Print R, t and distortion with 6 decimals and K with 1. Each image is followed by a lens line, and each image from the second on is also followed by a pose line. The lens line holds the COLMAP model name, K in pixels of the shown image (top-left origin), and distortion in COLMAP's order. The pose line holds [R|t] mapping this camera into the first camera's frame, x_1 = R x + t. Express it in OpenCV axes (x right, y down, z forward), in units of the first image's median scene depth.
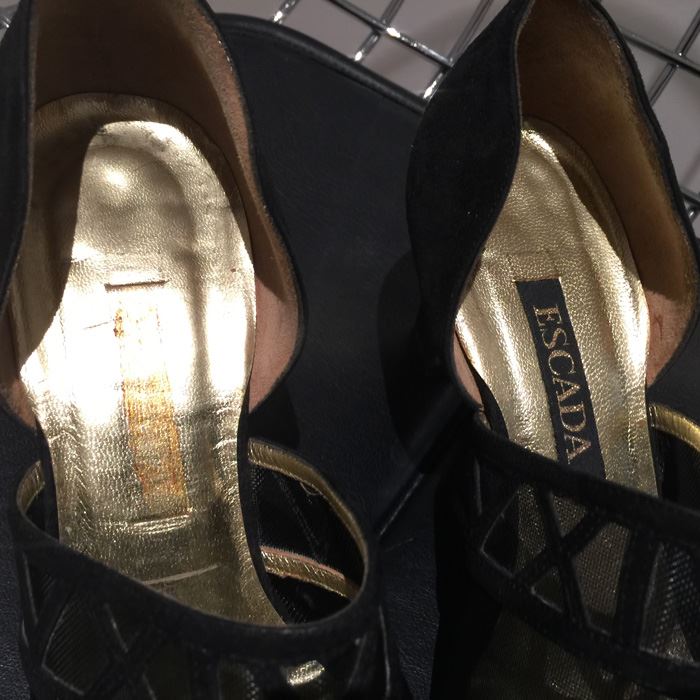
lens RADIAL K [[872.8, 0, 348.8], [0, 872.8, 350.6], [0, 0, 1]] dist [0.090442, 0.000000]
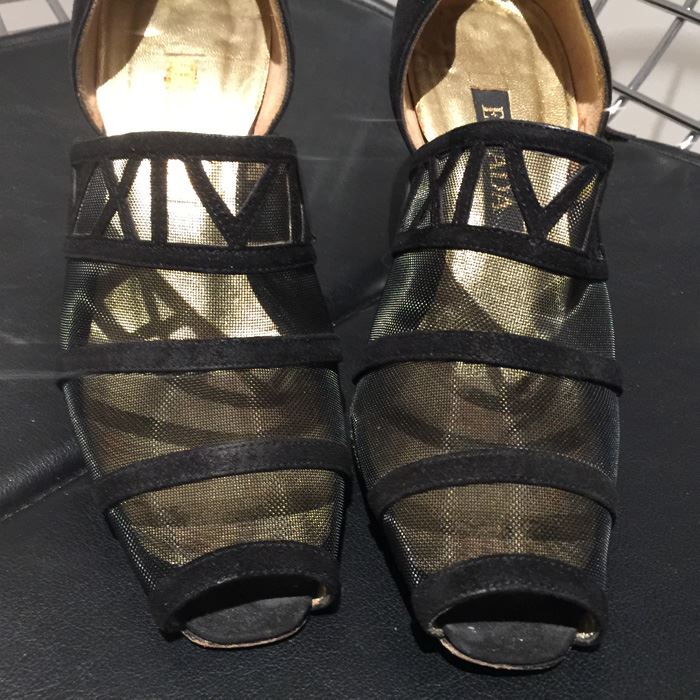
lens RADIAL K [[872.8, 0, 350.7], [0, 872.8, 349.4], [0, 0, 1]] dist [0.090442, 0.000000]
pose [[0.979037, 0.079951, -0.187335, 0.292576], [-0.109703, 0.981921, -0.154258, 0.525285], [0.171615, 0.171575, 0.970108, -0.232806]]
